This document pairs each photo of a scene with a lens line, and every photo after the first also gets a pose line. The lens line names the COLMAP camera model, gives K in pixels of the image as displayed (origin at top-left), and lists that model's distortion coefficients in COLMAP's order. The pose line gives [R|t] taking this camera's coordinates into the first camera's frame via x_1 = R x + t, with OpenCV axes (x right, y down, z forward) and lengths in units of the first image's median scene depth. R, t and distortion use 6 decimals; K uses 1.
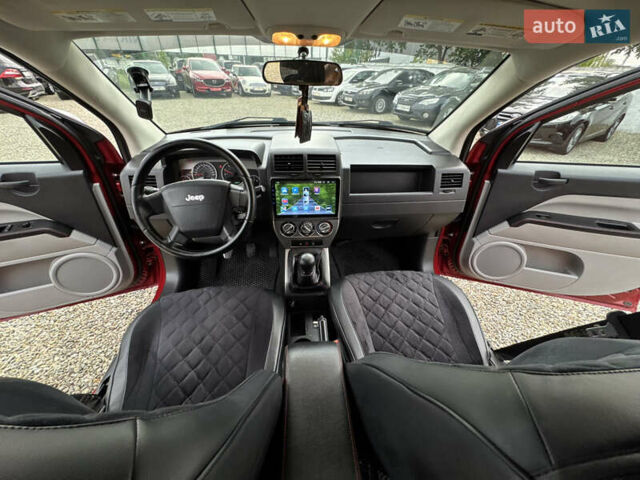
lens RADIAL K [[255.4, 0, 319.7], [0, 255.4, 238.3], [0, 0, 1]] dist [0.002889, 0.000205]
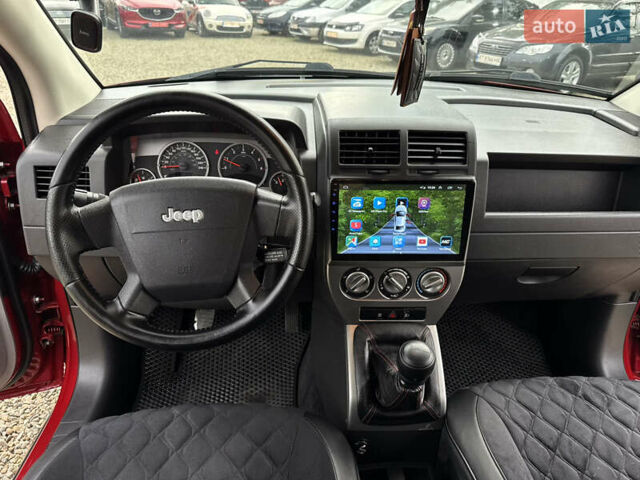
lens RADIAL K [[452.7, 0, 320.0], [0, 452.7, 240.0], [0, 0, 1]] dist [0.070510, -0.082653]
pose [[0.999638, 0.023261, -0.013521, -0.187474], [-0.024452, 0.995097, -0.095837, -0.034469], [0.011226, 0.096133, 0.995305, 0.153135]]
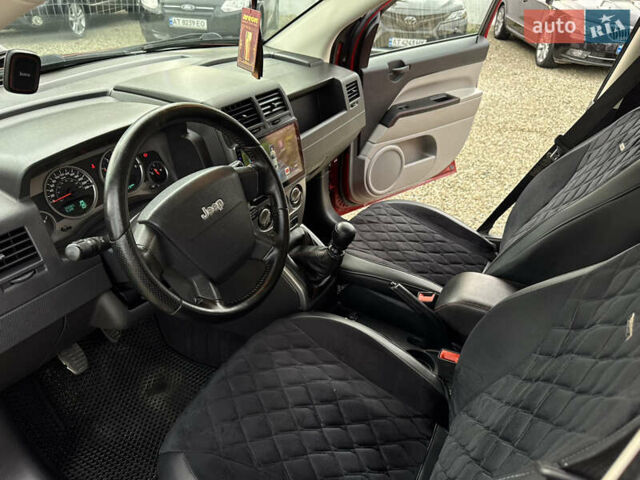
lens RADIAL K [[452.7, 0, 320.0], [0, 452.7, 240.0], [0, 0, 1]] dist [0.070510, -0.082653]
pose [[0.566983, -0.442635, 0.694697, -0.869689], [0.434224, 0.877270, 0.204567, -0.162955], [-0.699985, 0.185668, 0.689600, 0.145797]]
